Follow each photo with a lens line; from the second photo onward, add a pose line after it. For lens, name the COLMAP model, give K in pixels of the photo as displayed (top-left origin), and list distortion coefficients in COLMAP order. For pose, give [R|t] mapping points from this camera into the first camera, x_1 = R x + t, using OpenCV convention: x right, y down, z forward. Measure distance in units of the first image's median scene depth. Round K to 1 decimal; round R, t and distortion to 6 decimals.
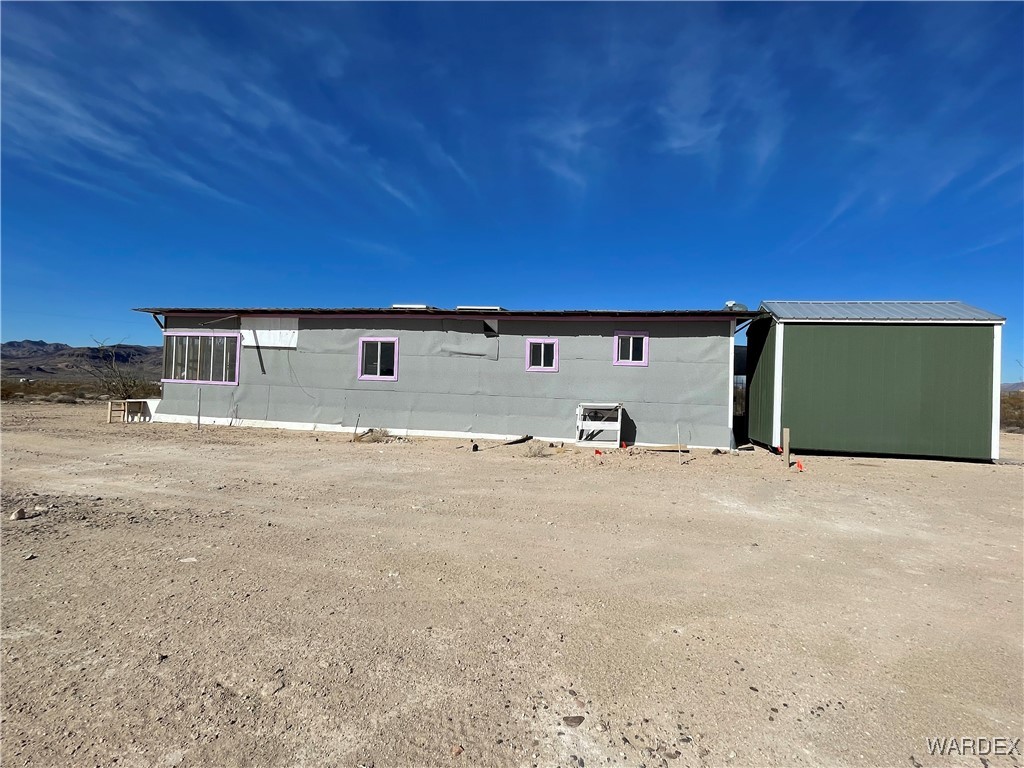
lens RADIAL K [[517.1, 0, 504.3], [0, 517.1, 386.2], [0, 0, 1]] dist [-0.000284, -0.000885]
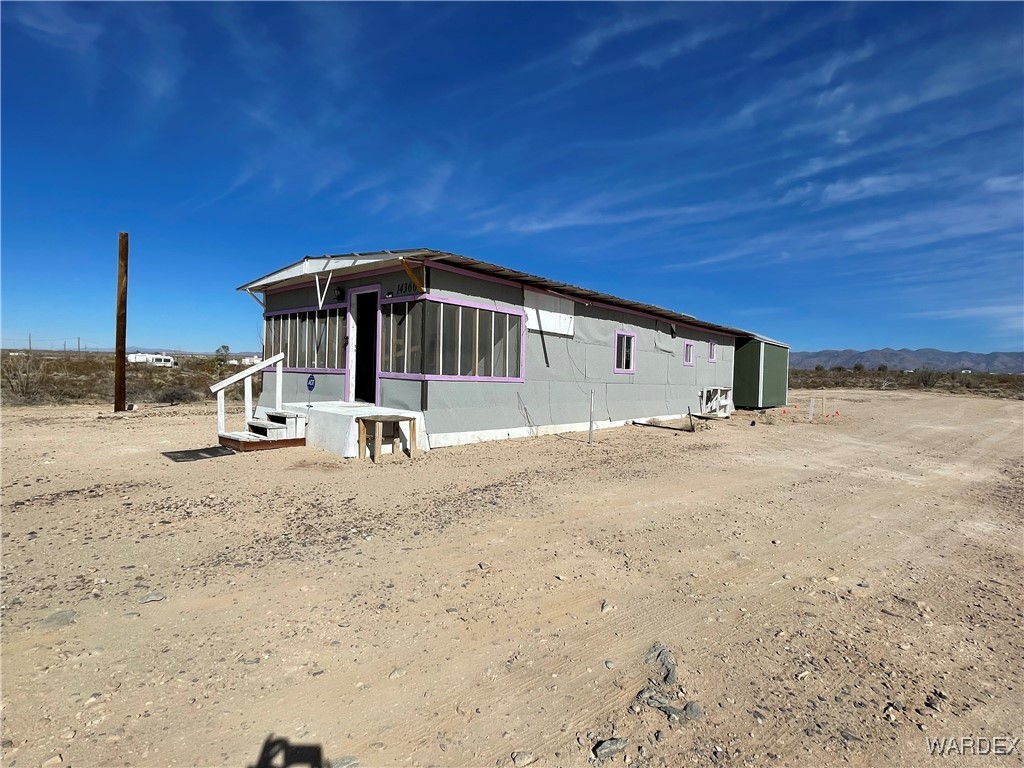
lens RADIAL K [[543.9, 0, 511.4], [0, 543.9, 373.5], [0, 0, 1]] dist [0.002494, 0.000176]
pose [[0.470733, -0.015410, 0.882141, -1.218758], [-0.016078, 0.999532, 0.026040, -0.033966], [-0.882129, -0.026441, 0.470265, 0.653443]]
